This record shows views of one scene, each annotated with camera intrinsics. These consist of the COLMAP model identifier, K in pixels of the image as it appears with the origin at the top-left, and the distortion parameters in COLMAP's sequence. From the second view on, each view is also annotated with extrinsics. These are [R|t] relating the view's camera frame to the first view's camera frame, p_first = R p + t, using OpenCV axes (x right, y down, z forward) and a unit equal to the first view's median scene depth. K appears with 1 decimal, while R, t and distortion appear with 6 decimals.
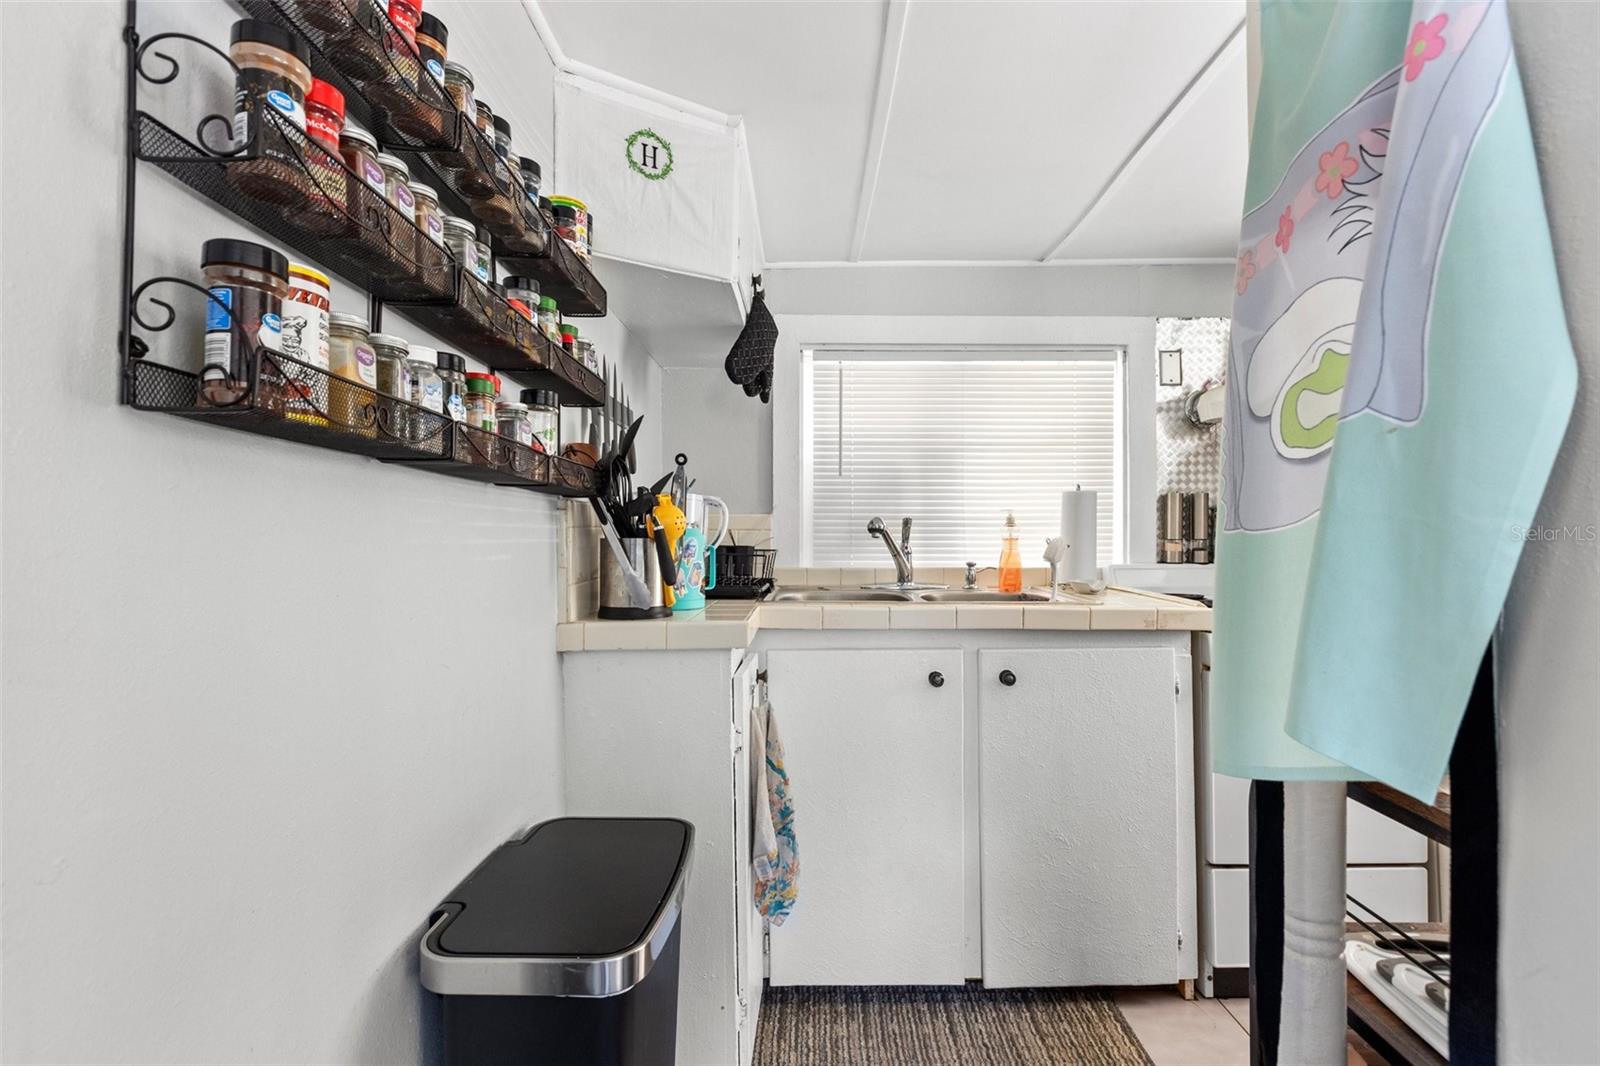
lens RADIAL K [[726.6, 0, 816.7], [0, 726.6, 537.7], [0, 0, 1]] dist [0.000614, 0.000281]
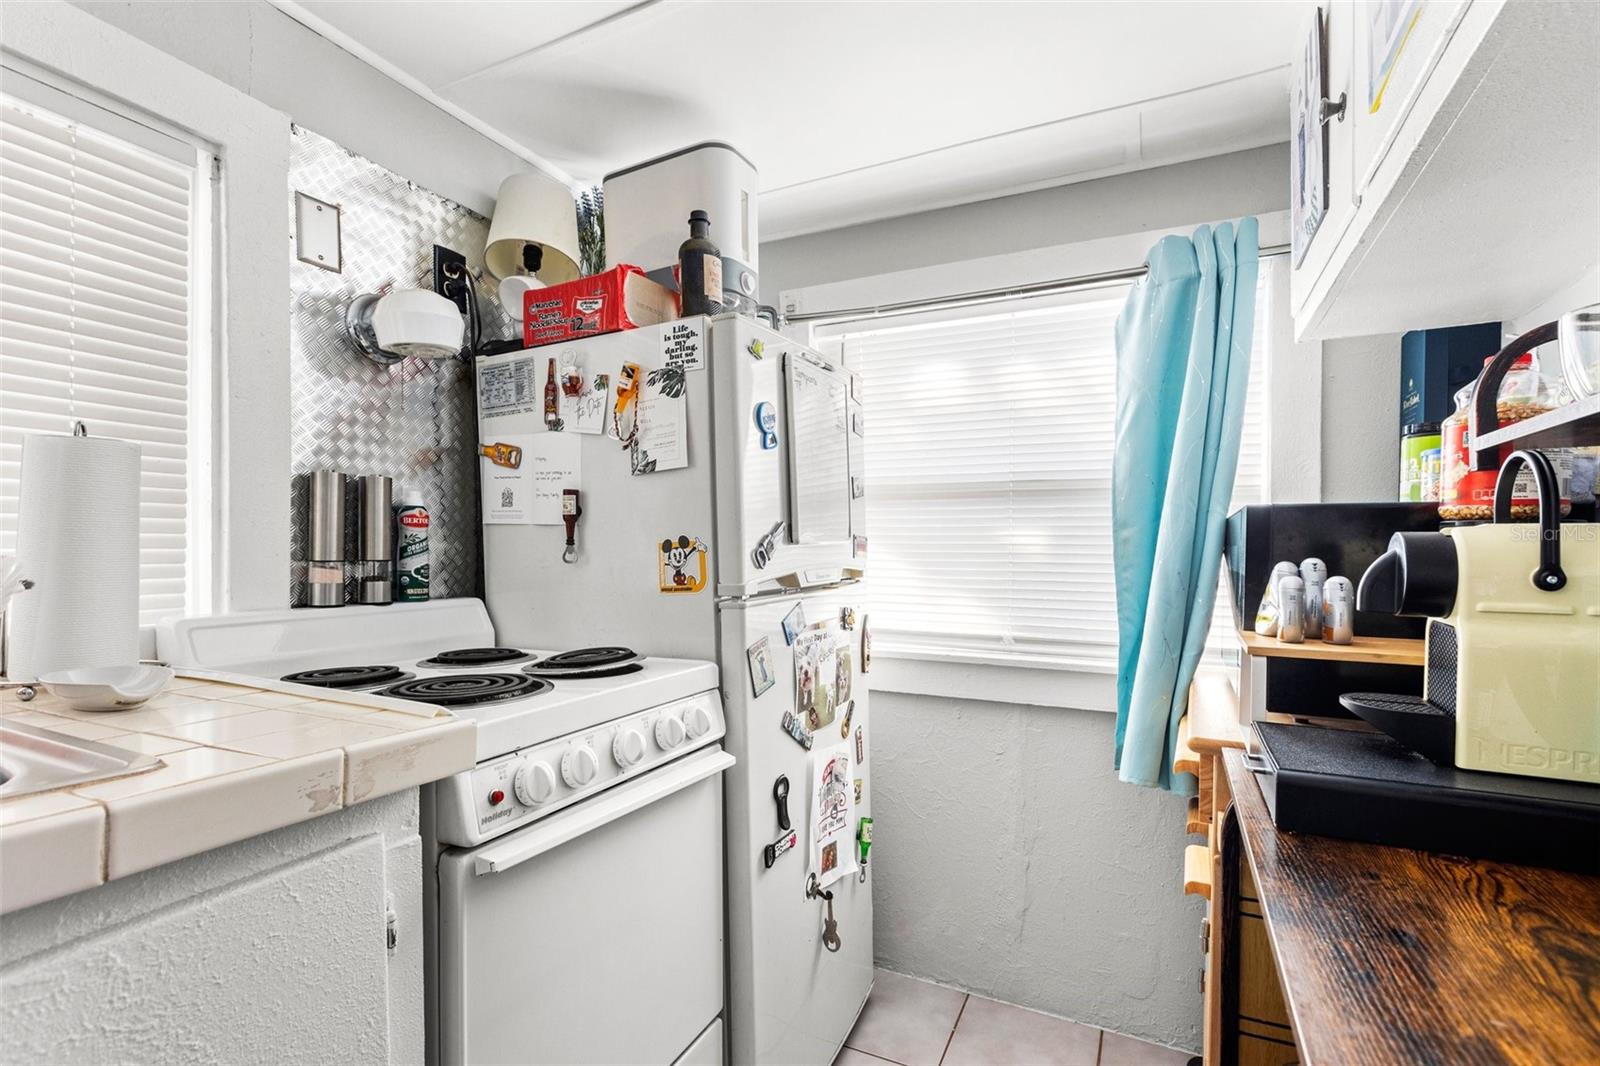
lens RADIAL K [[728.5, 0, 809.0], [0, 728.5, 552.5], [0, 0, 1]] dist [0.000188, 0.000270]
pose [[0.448436, 0.002559, 0.893811, 0.186315], [0.003849, 0.999981, -0.004794, 0.000005], [-0.893807, 0.005590, 0.448418, 0.475127]]
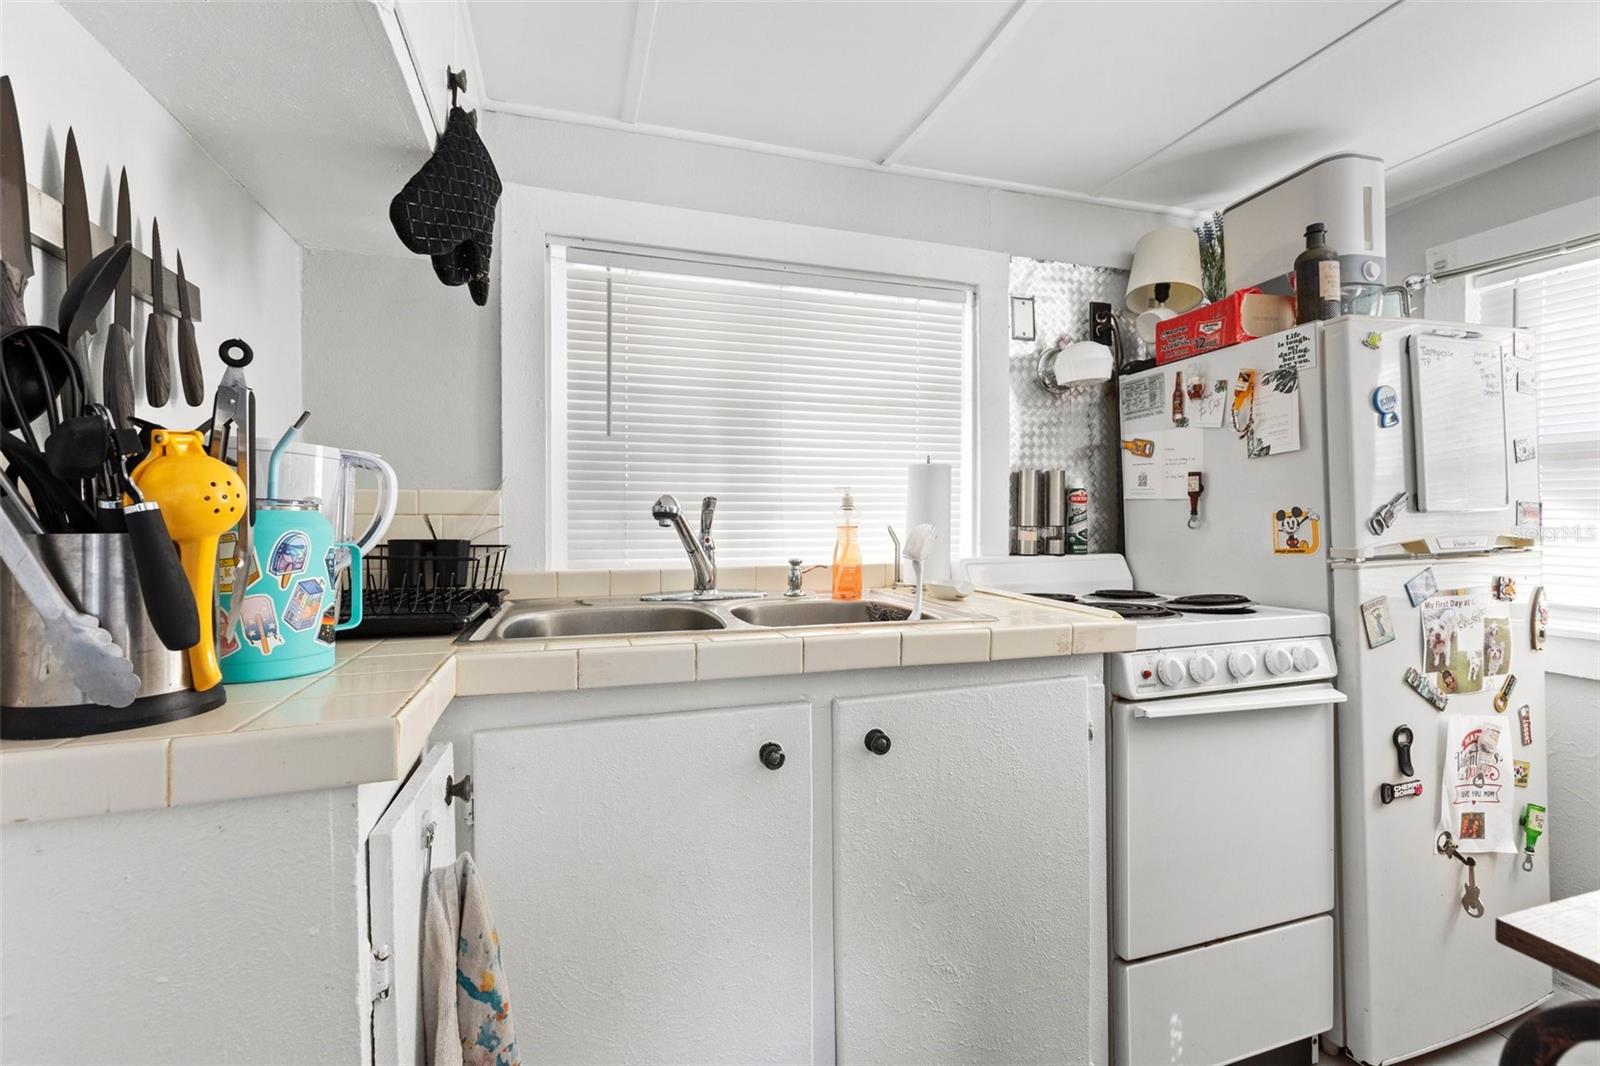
lens RADIAL K [[718.4, 0, 807.7], [0, 718.4, 526.2], [0, 0, 1]] dist [-0.001820, -0.000445]
pose [[0.954315, -0.004203, 0.298772, 0.009042], [0.002910, 0.999984, 0.004773, -0.002521], [-0.298788, -0.003686, 0.954313, 0.309095]]
